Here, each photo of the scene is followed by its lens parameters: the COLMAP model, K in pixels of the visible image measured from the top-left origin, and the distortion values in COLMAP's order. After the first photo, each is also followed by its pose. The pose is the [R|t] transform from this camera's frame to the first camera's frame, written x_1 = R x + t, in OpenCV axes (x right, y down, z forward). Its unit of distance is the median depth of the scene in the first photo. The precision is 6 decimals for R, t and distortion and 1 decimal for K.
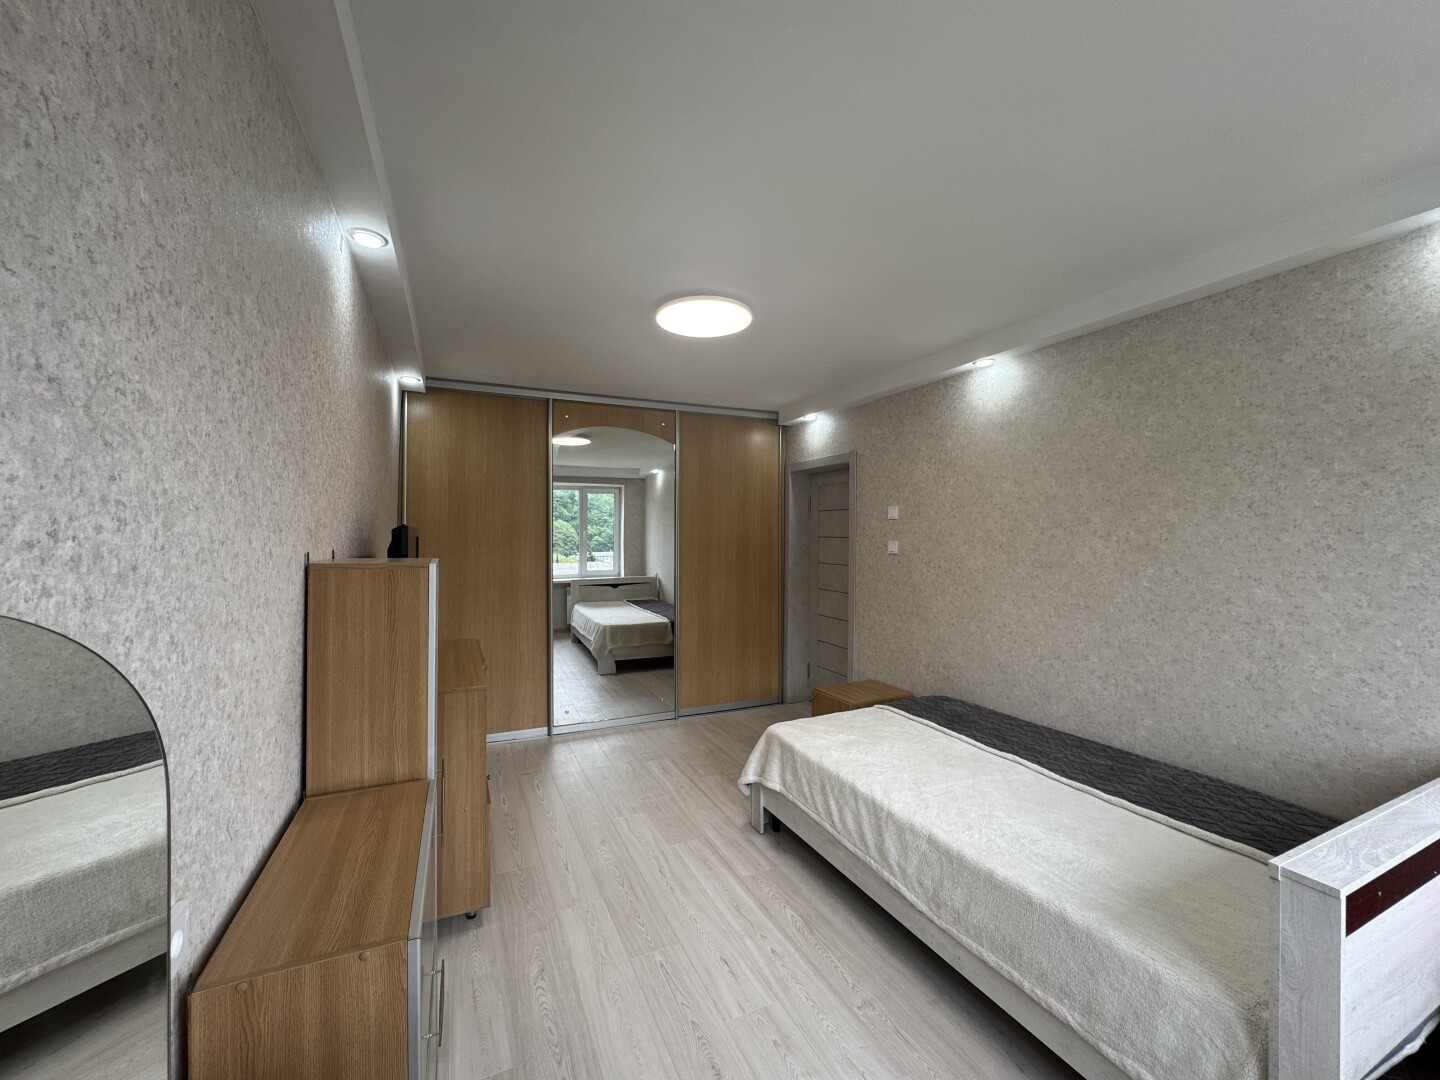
lens RADIAL K [[576.7, 0, 723.2], [0, 576.7, 540.5], [0, 0, 1]] dist [-0.000565, 0.000279]
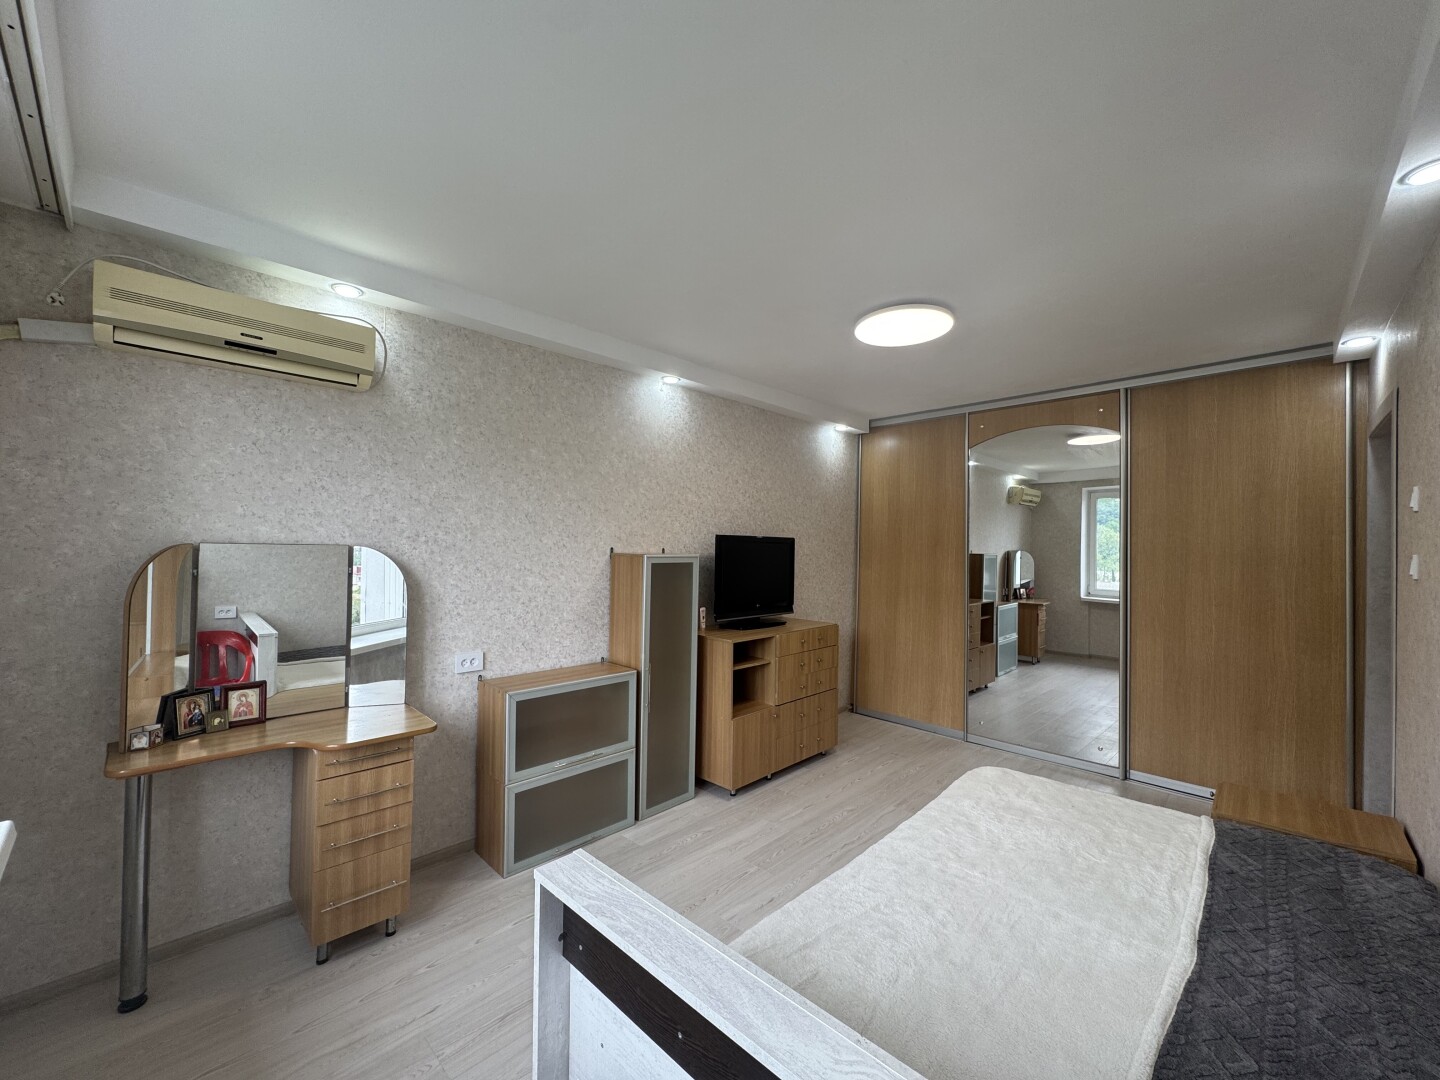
lens RADIAL K [[576.7, 0, 721.4], [0, 576.7, 539.2], [0, 0, 1]] dist [-0.000565, 0.000279]
pose [[0.360431, -0.005088, -0.932772, 0.726649], [-0.019007, 0.999737, -0.012798, 0.005162], [0.932592, 0.022342, 0.360240, 0.312417]]
